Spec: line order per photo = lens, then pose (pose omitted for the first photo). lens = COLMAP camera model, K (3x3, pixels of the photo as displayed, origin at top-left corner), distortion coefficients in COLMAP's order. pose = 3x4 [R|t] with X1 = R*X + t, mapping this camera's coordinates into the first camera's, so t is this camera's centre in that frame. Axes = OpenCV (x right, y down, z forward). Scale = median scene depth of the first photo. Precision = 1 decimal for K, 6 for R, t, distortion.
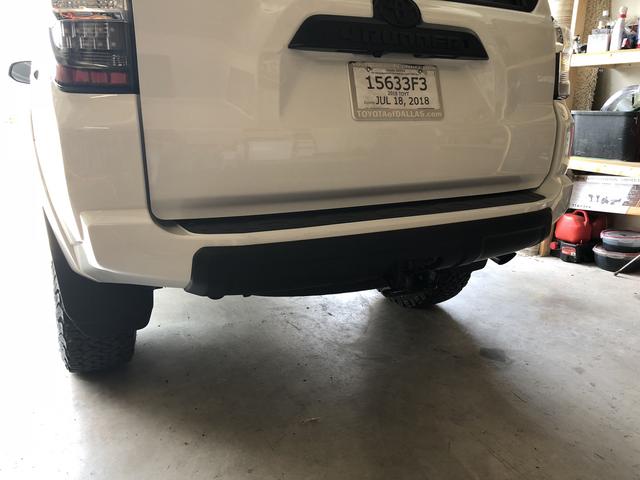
lens RADIAL K [[529.1, 0, 320.1], [0, 529.1, 222.1], [0, 0, 1]] dist [0.030612, -0.010923]
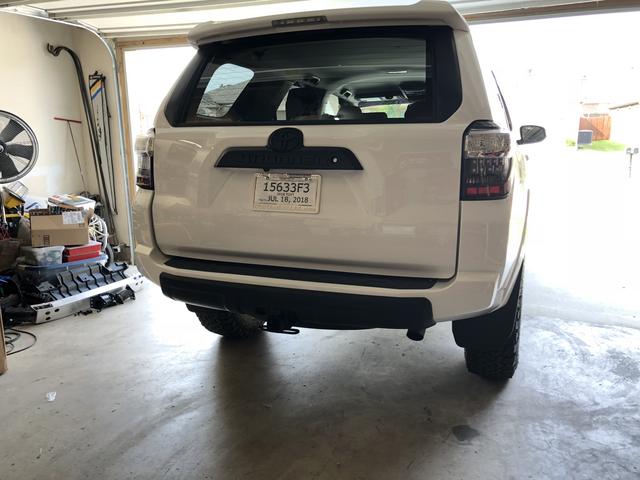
lens RADIAL K [[529.1, 0, 320.1], [0, 529.1, 222.1], [0, 0, 1]] dist [0.030612, -0.010923]
pose [[0.680486, 0.116435, -0.723451, 1.263392], [-0.141774, 0.989560, 0.025909, -0.216590], [0.718915, 0.084936, 0.689889, 0.071771]]
